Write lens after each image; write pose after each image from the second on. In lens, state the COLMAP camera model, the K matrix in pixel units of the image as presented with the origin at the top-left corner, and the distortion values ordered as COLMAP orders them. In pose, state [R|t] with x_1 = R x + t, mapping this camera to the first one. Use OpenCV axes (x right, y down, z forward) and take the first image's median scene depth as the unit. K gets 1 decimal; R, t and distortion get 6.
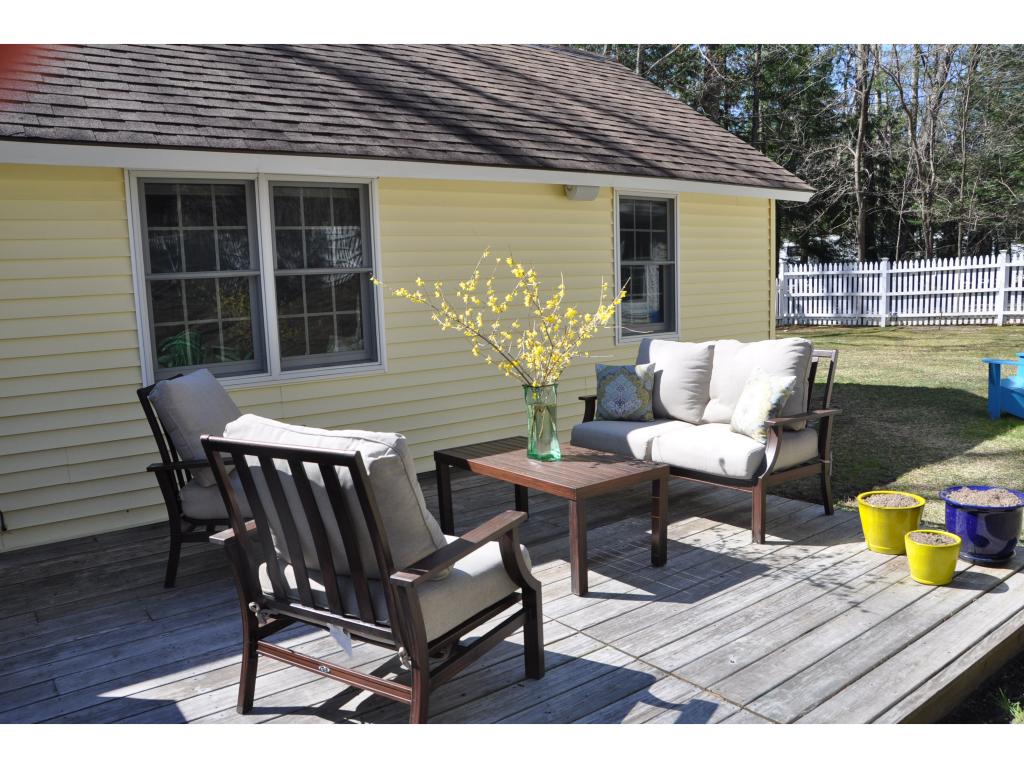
lens RADIAL K [[805.3, 0, 512.0], [0, 805.3, 384.0], [0, 0, 1]] dist [-0.059412, 0.000927]
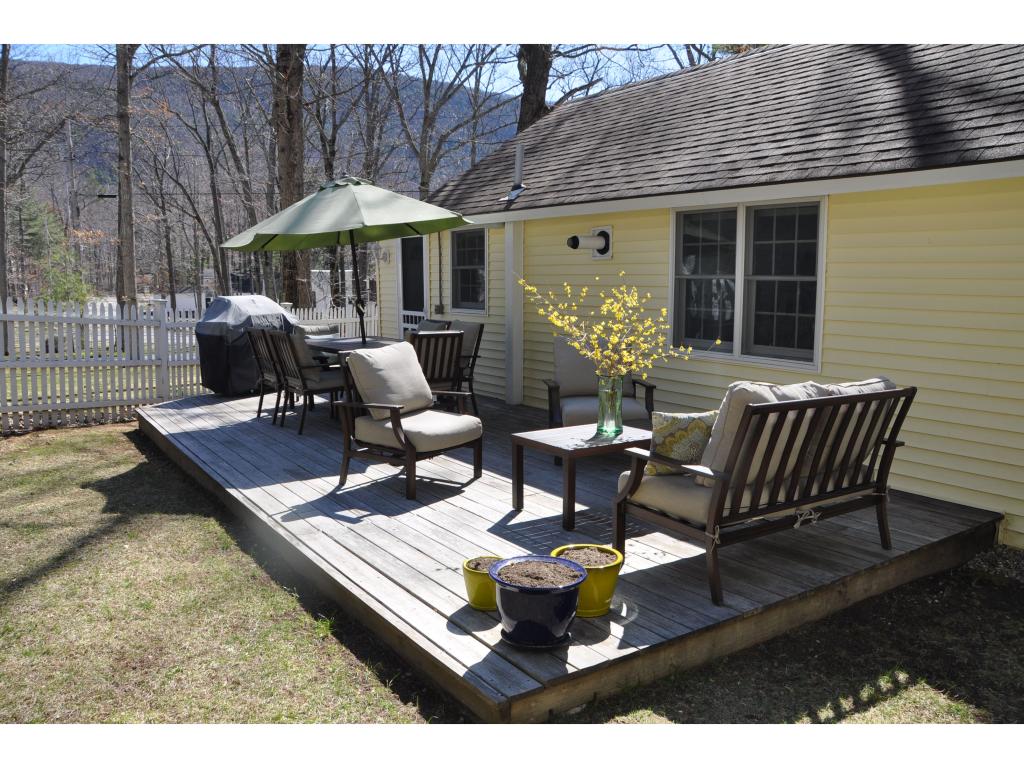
lens RADIAL K [[818.0, 0, 512.0], [0, 818.0, 384.0], [0, 0, 1]] dist [-0.195494, -0.002169]
pose [[-0.068382, 0.155765, -0.985424, 1.130884], [-0.142186, 0.976132, 0.164163, -0.143540], [0.987475, 0.151339, -0.044602, 0.793915]]
